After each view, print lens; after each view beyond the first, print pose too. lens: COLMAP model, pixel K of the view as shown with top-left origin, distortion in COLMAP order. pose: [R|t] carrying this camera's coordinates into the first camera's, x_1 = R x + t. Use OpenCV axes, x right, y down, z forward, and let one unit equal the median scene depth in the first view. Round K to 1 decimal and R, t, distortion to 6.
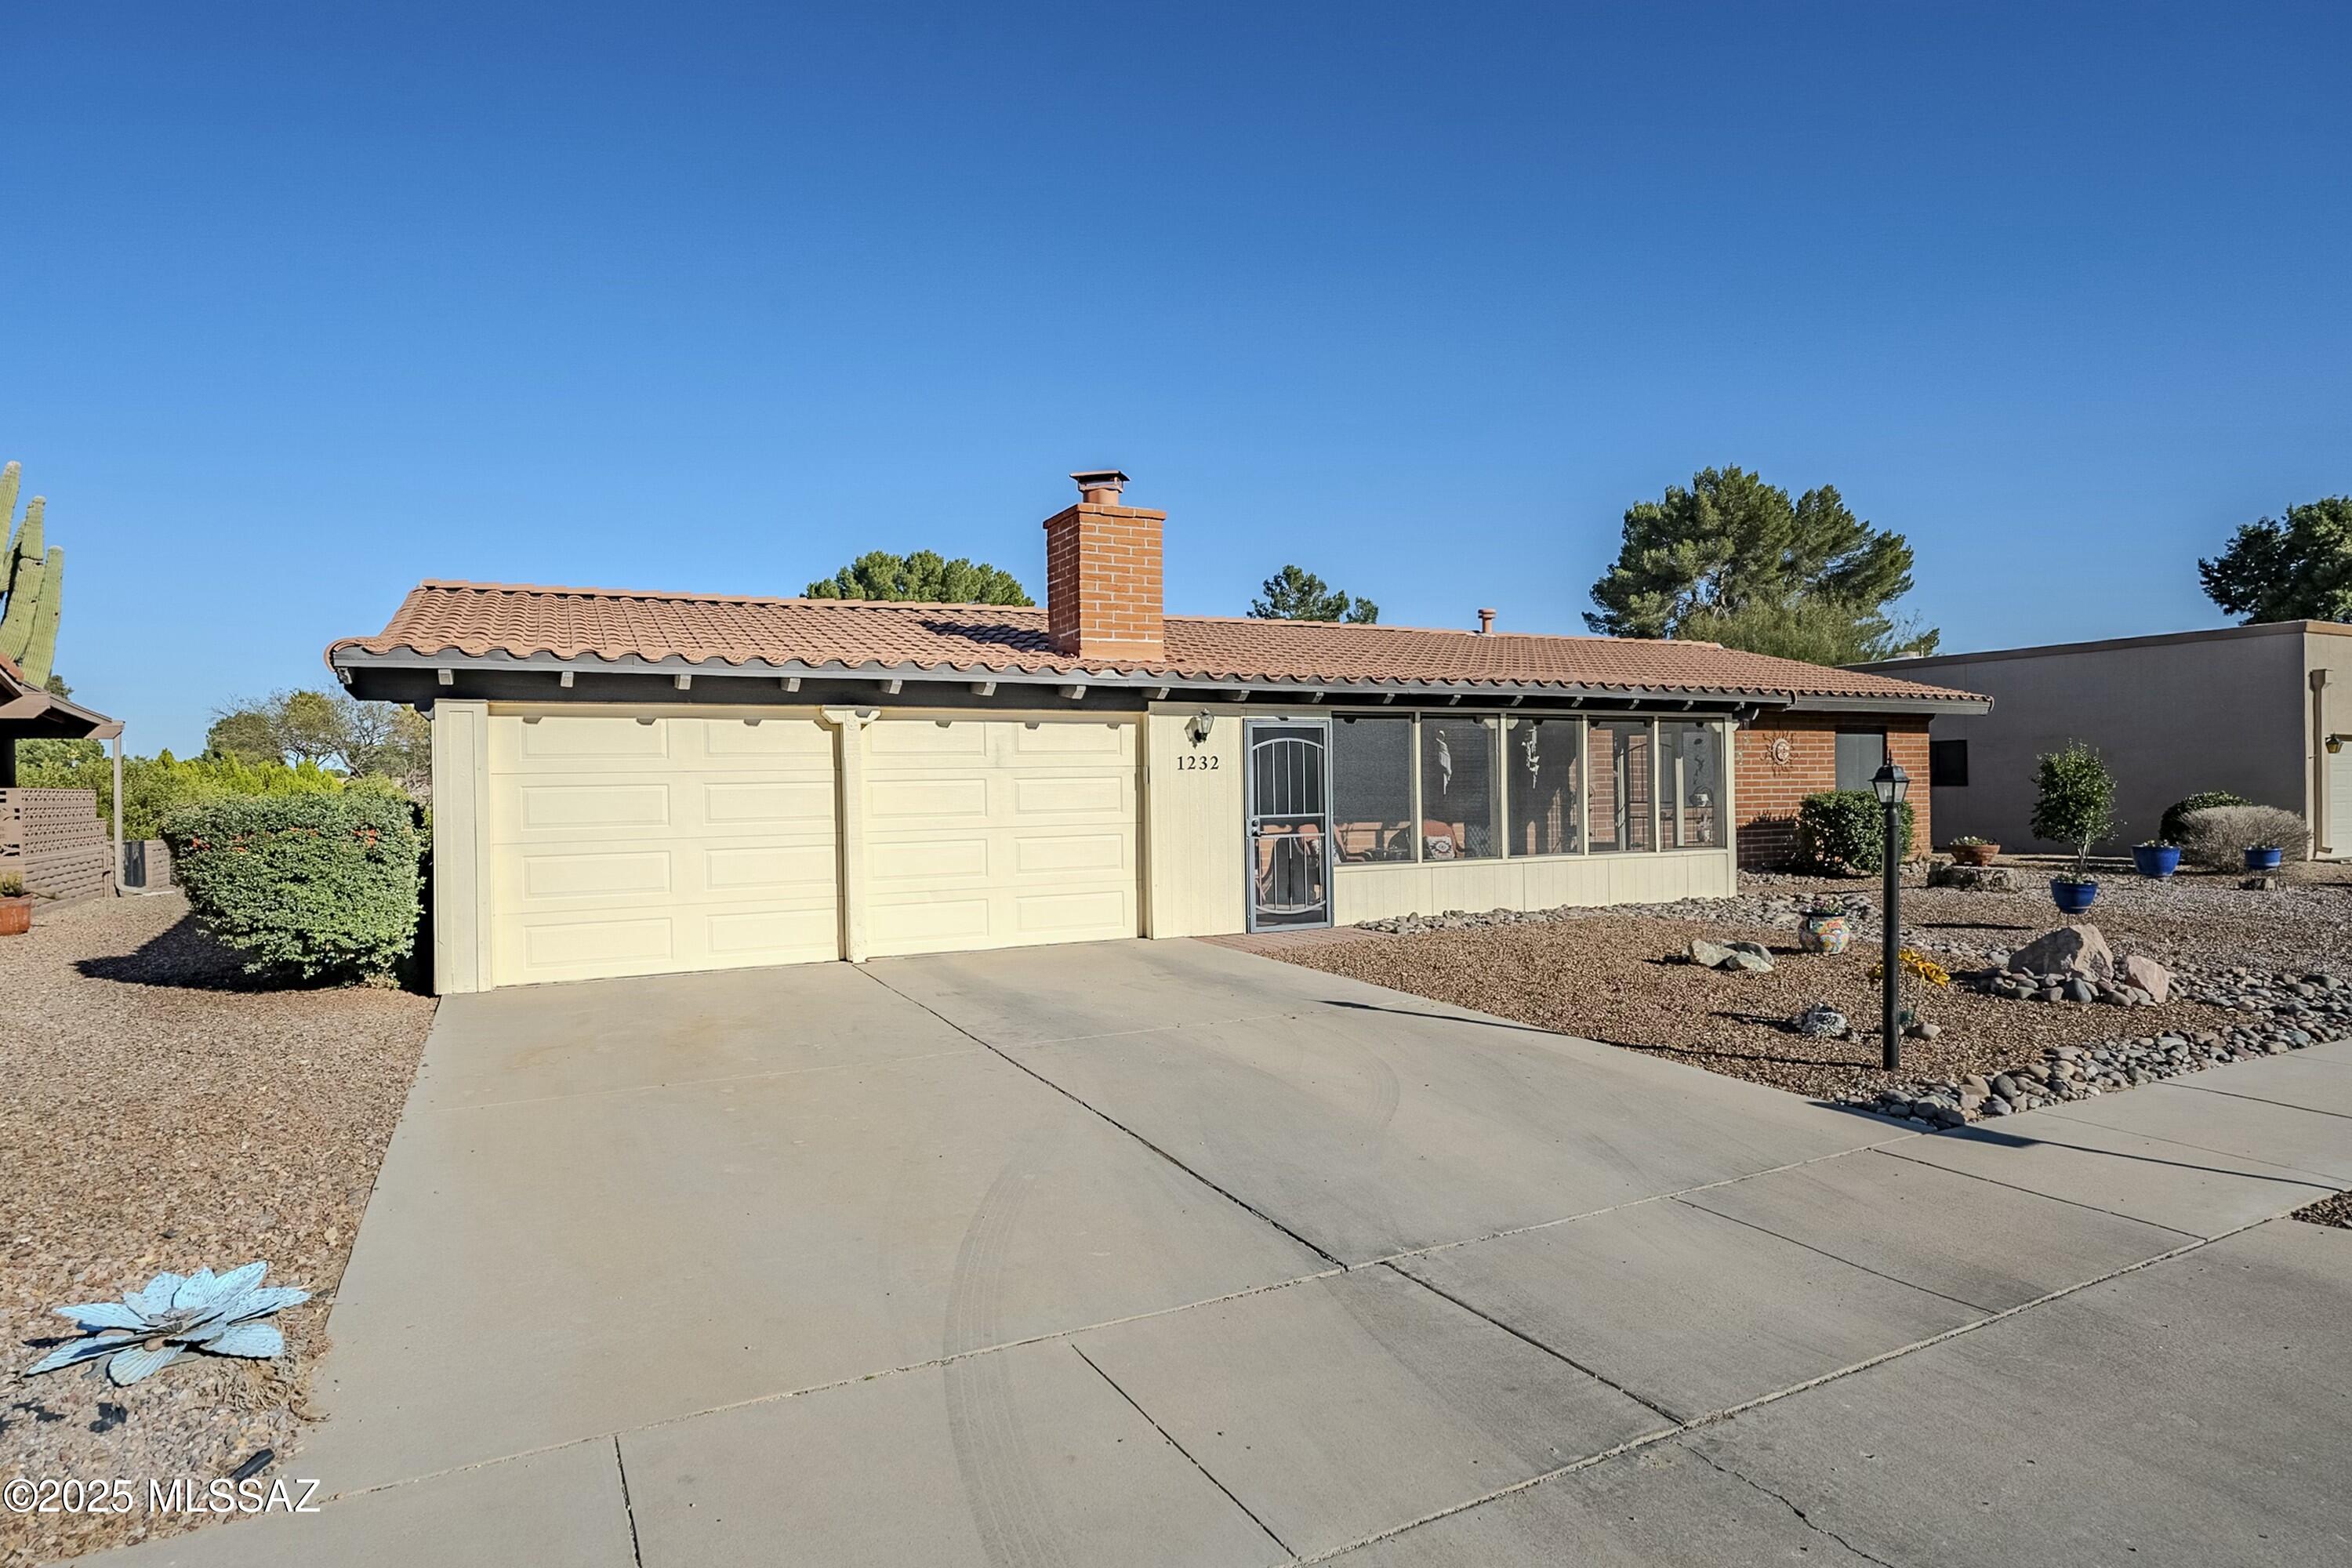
lens RADIAL K [[1312.4, 0, 1176.0], [0, 1312.4, 784.0], [0, 0, 1]] dist [0.002483, 0.000301]
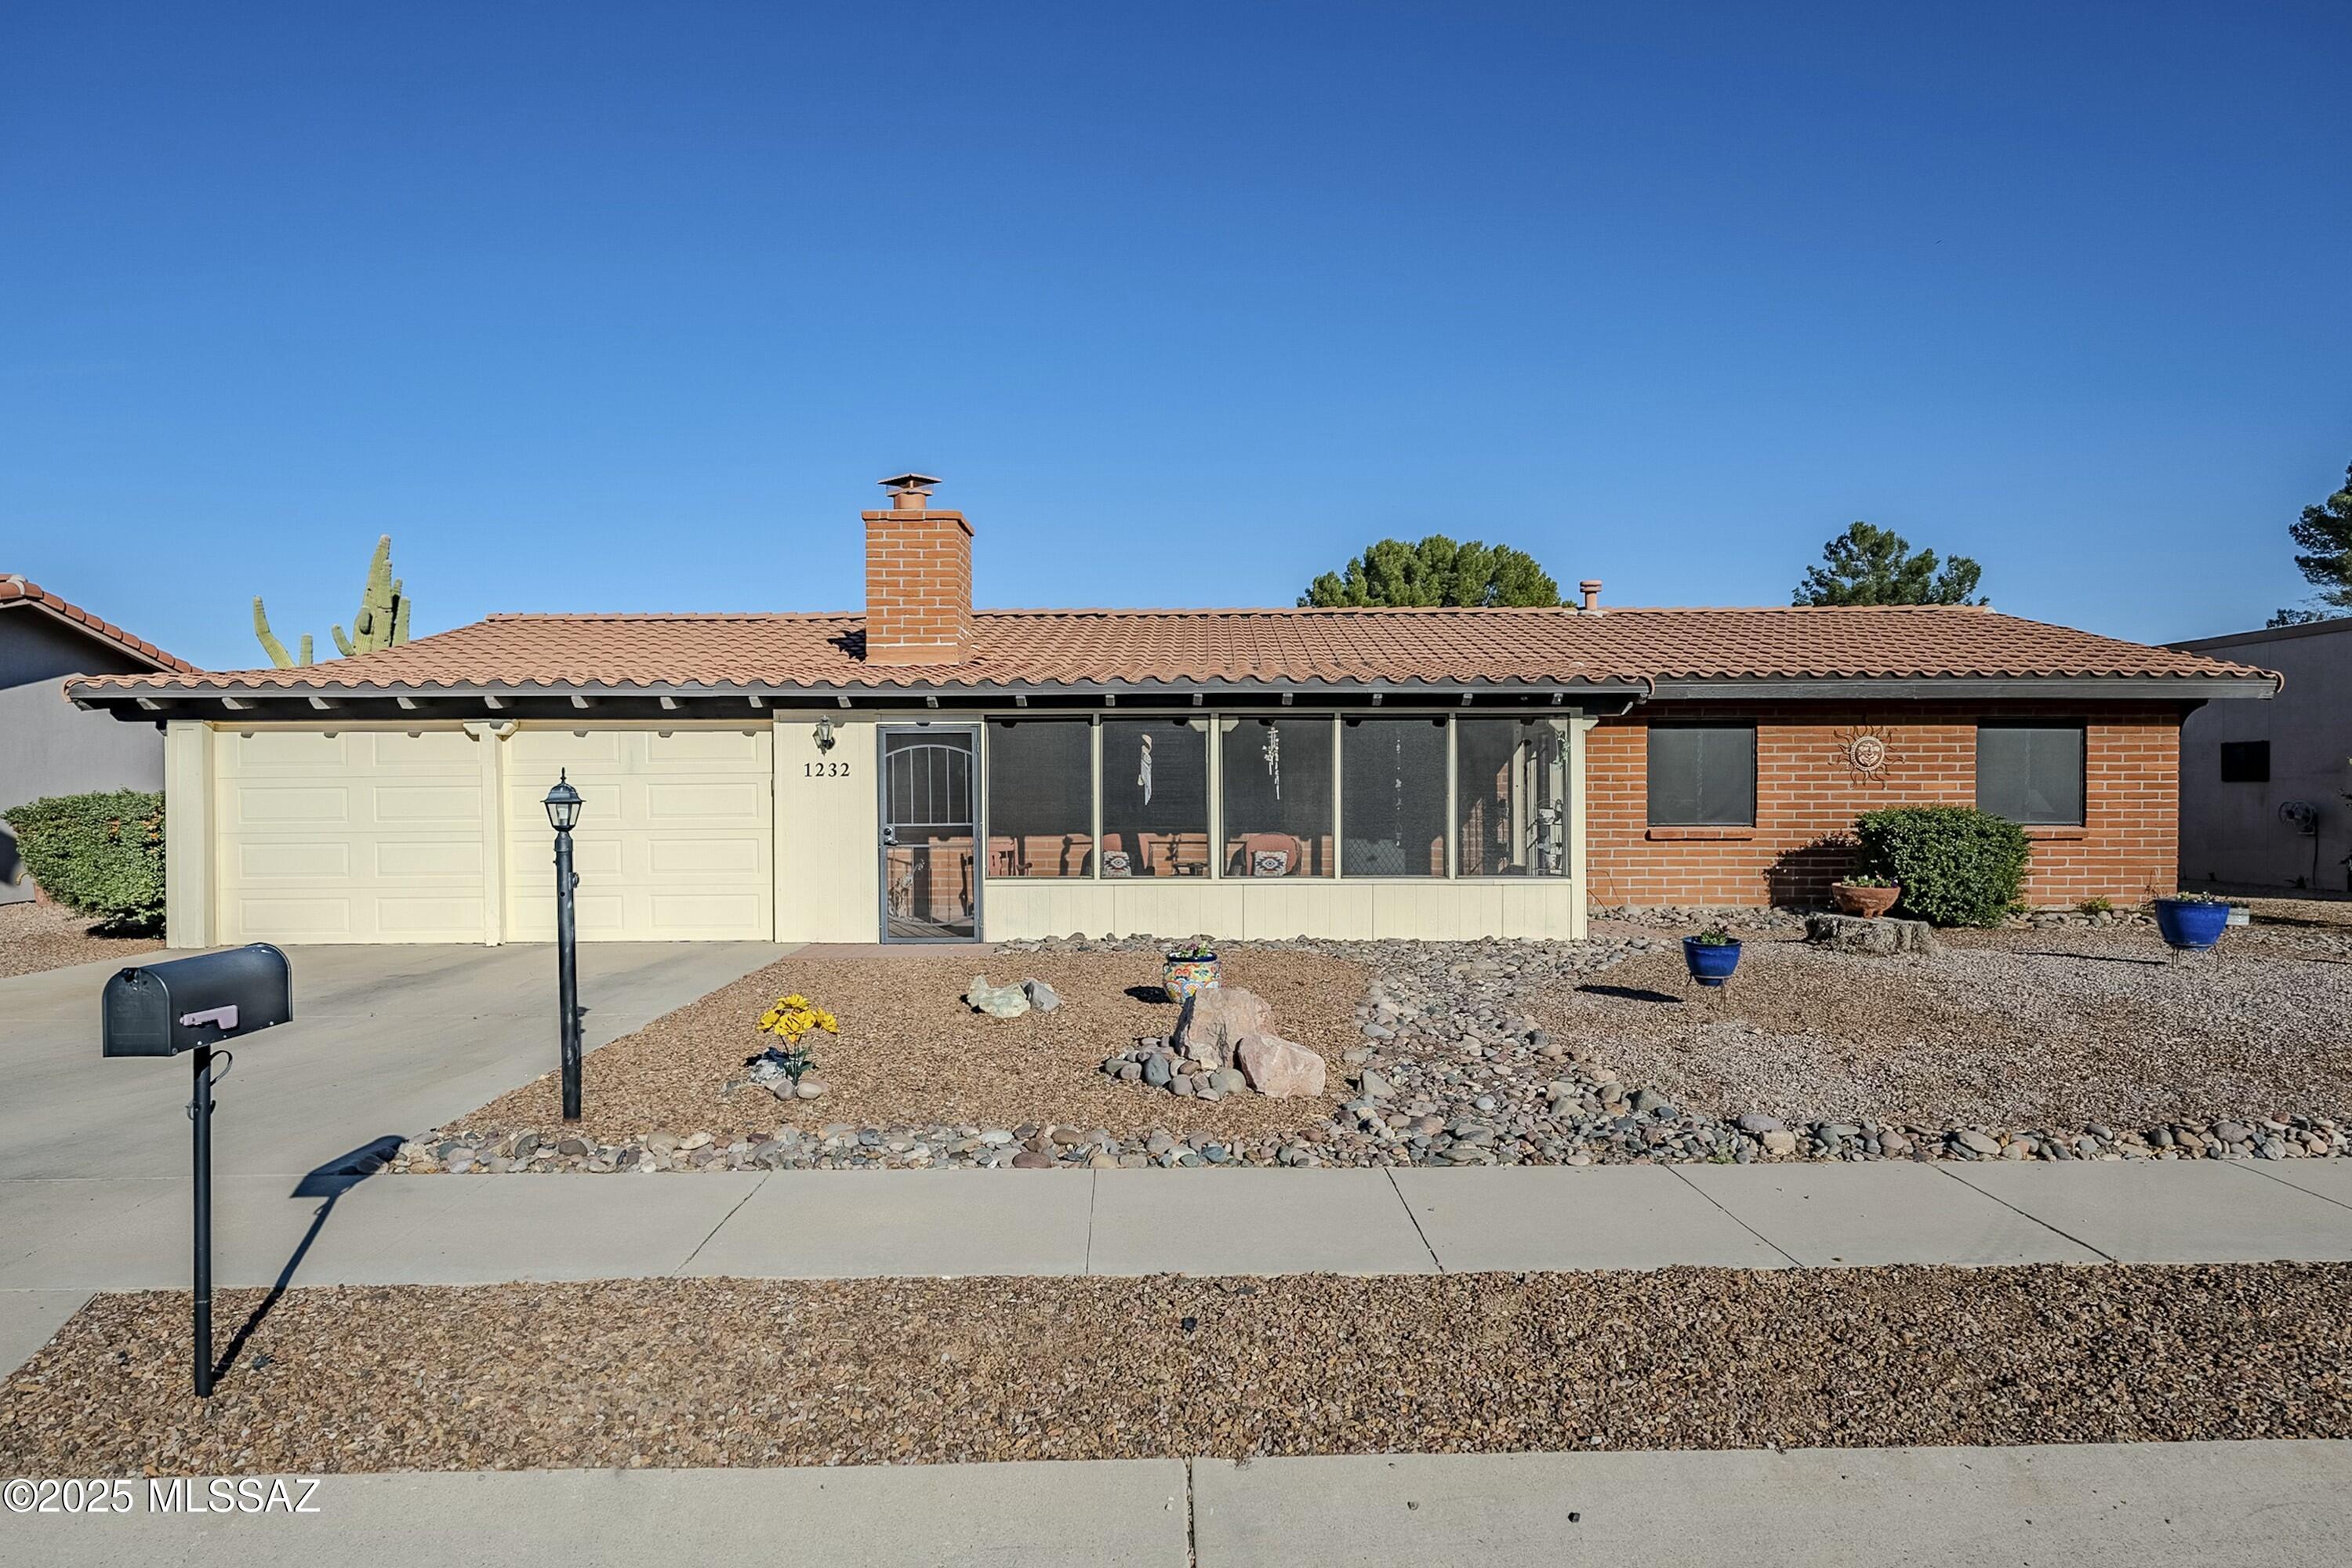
lens RADIAL K [[1391.4, 0, 1176.0], [0, 1391.4, 784.0], [0, 0, 1]] dist [-0.002417, -0.000440]
pose [[0.893372, 0.008724, -0.449233, 0.633650], [-0.007856, 0.999962, 0.003796, -0.009920], [0.449249, 0.000138, 0.893407, 0.153084]]
